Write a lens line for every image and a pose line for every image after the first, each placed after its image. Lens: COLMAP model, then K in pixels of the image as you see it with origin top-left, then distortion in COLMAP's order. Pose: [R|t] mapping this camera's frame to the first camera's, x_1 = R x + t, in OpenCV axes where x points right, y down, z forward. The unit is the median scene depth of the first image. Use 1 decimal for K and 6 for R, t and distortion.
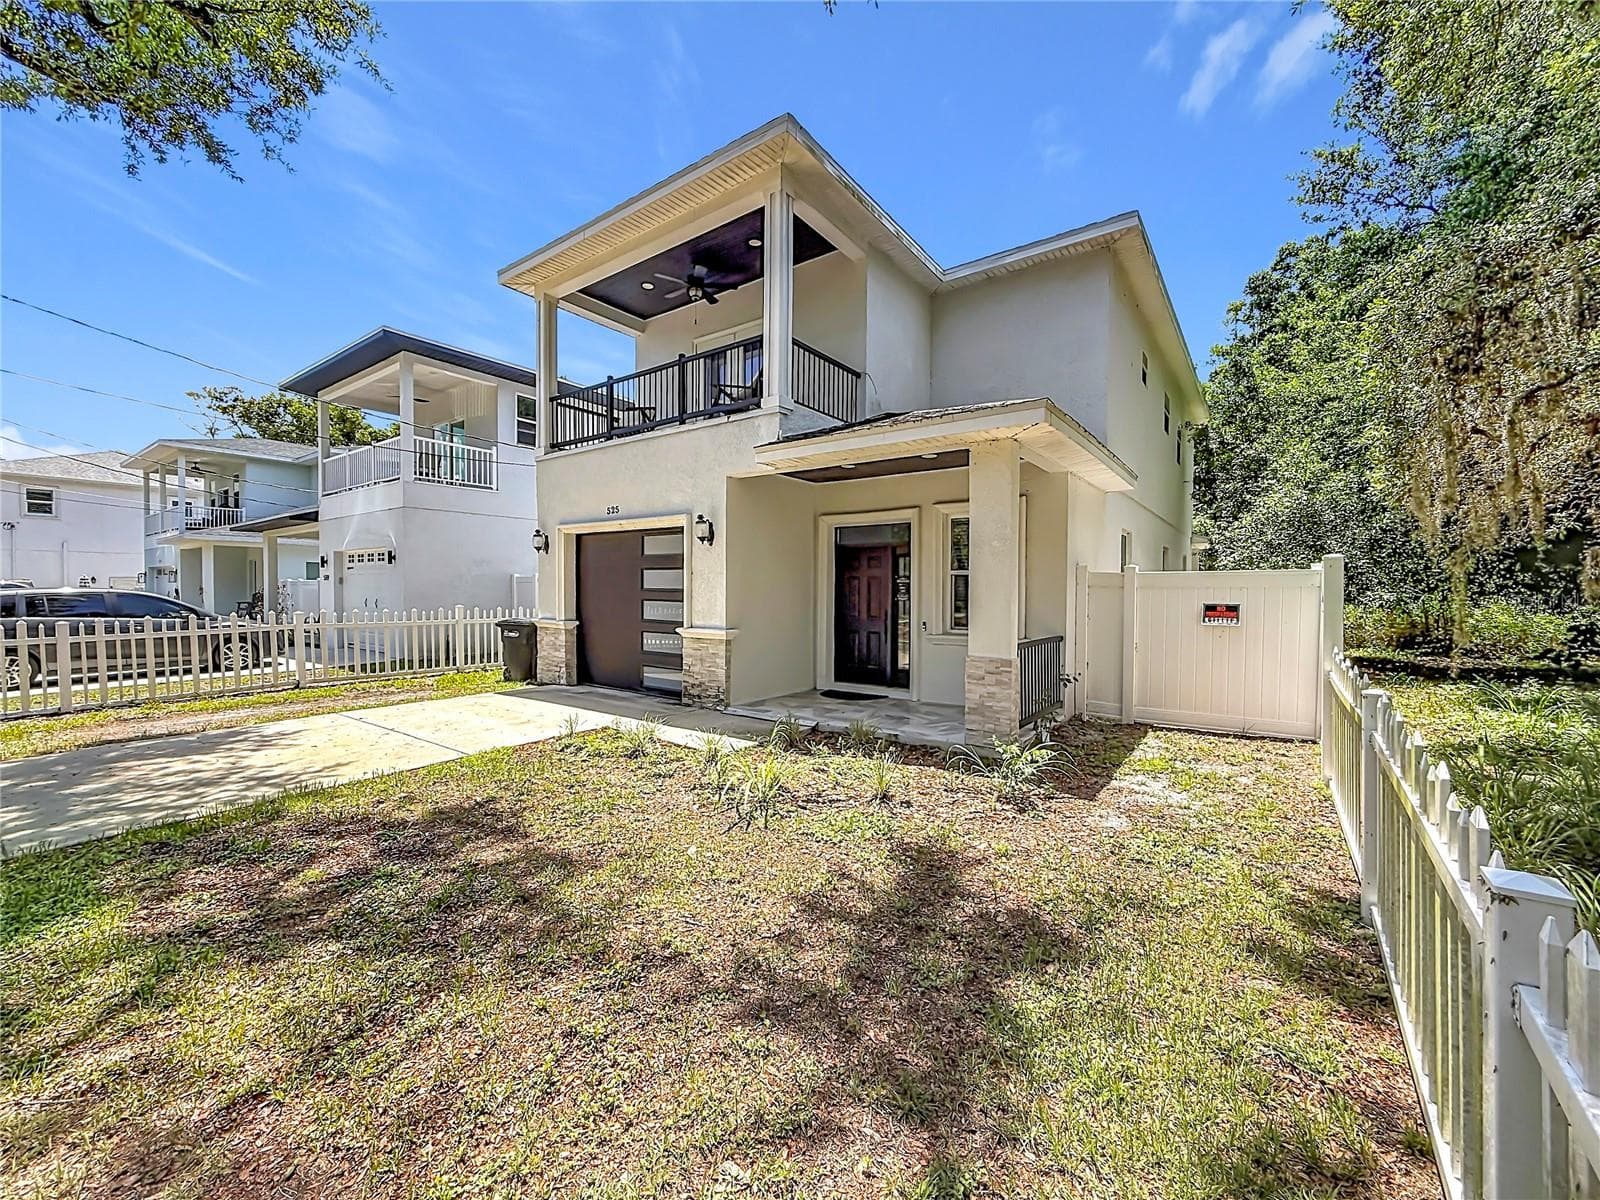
lens RADIAL K [[649.4, 0, 800.0], [0, 649.4, 600.0], [0, 0, 1]] dist [0.000560, 0.000031]
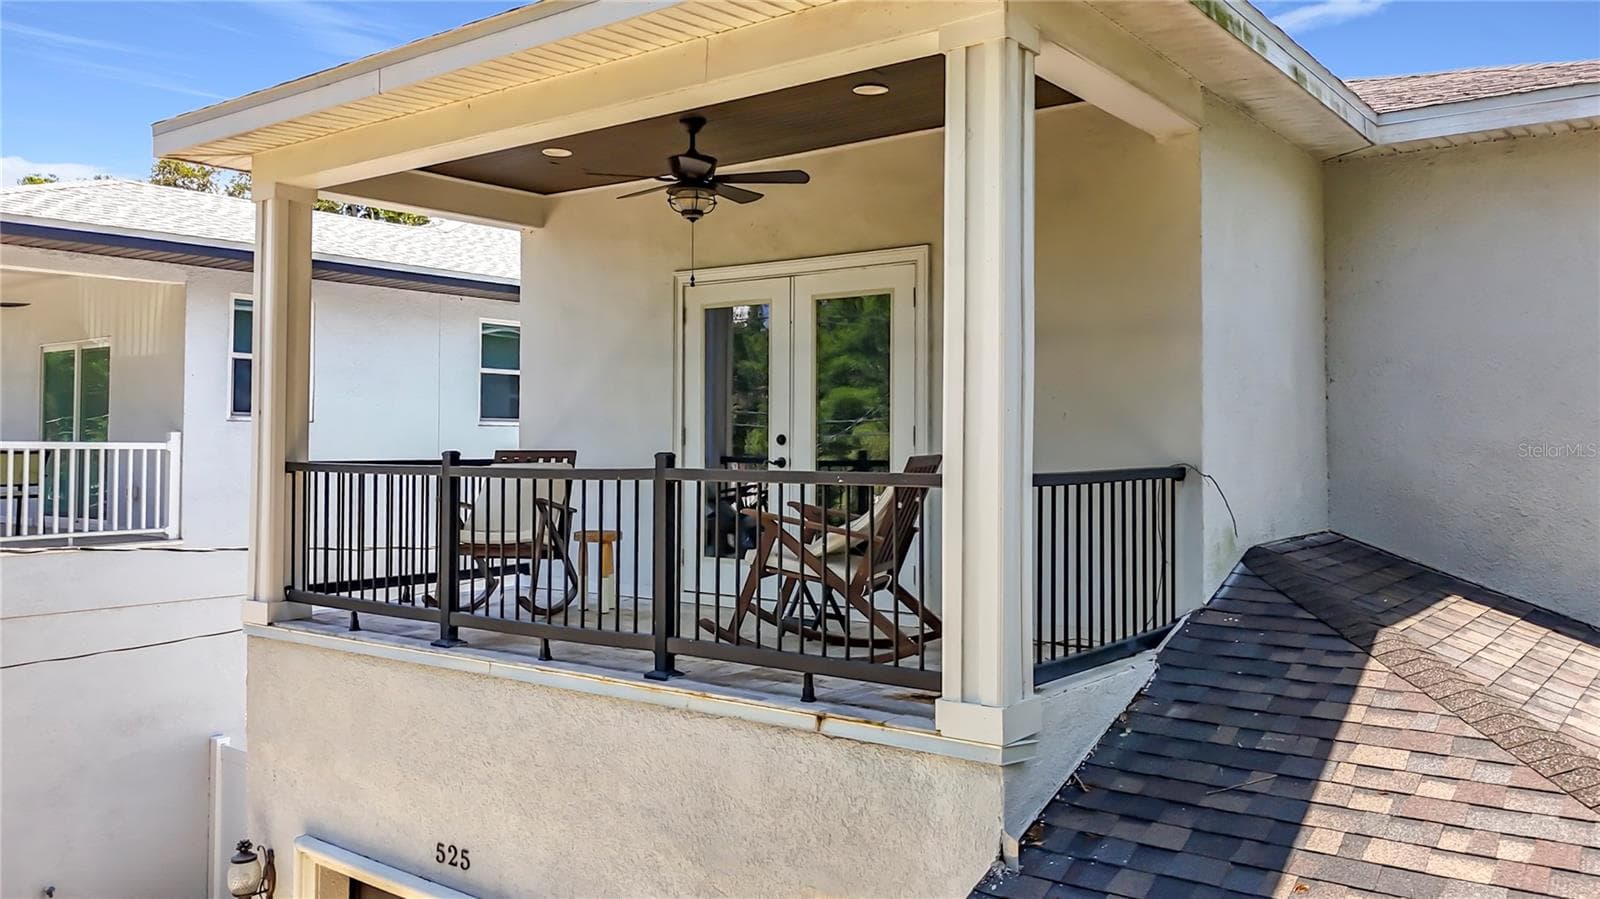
lens RADIAL K [[1273.7, 0, 796.2], [0, 1273.7, 387.3], [0, 0, 1]] dist [0.061054, -0.147092]
pose [[0.999668, -0.002536, -0.025650, -0.096033], [0.001079, 0.998394, -0.056636, -0.368912], [0.025752, 0.056589, 0.998065, 0.340900]]
